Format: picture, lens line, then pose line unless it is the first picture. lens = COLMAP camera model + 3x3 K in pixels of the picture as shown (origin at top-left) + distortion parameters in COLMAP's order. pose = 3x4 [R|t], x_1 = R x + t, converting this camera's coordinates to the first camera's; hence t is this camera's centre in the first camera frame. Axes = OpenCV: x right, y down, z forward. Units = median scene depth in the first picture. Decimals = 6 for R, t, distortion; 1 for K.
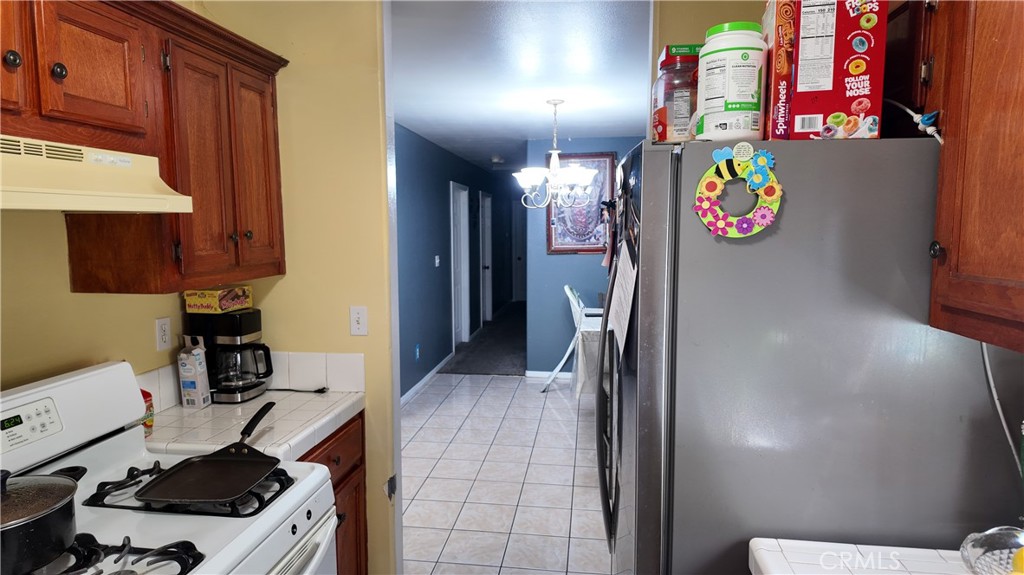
lens RADIAL K [[587.5, 0, 507.9], [0, 587.5, 287.0], [0, 0, 1]] dist [-0.000910, -0.011526]
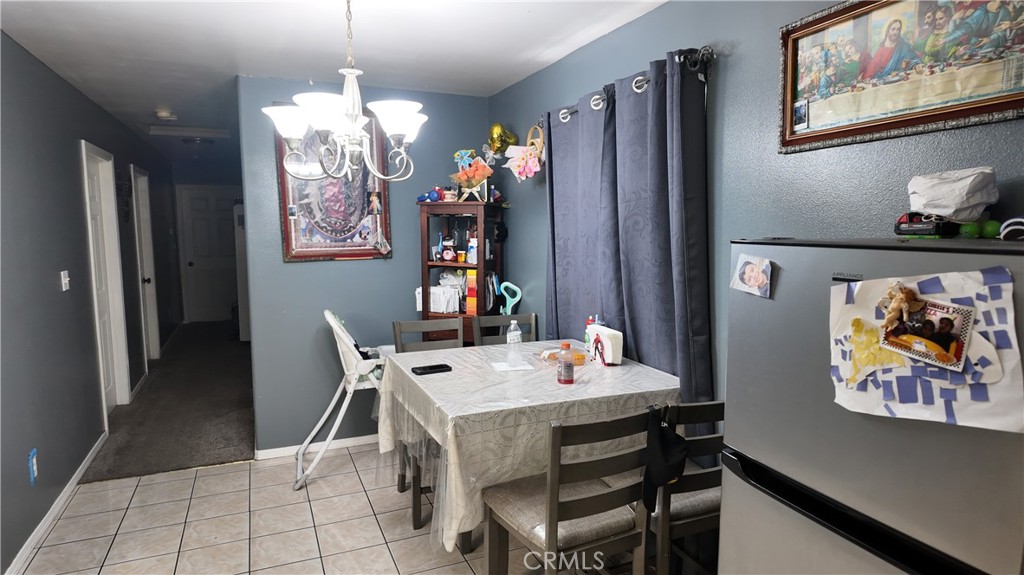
lens RADIAL K [[587.5, 0, 519.0], [0, 587.5, 289.1], [0, 0, 1]] dist [-0.000910, -0.011526]
pose [[0.844229, -0.053750, 0.533281, -0.057811], [0.048747, 0.998535, 0.023473, -0.029866], [-0.533762, 0.006179, 0.845612, 0.335416]]
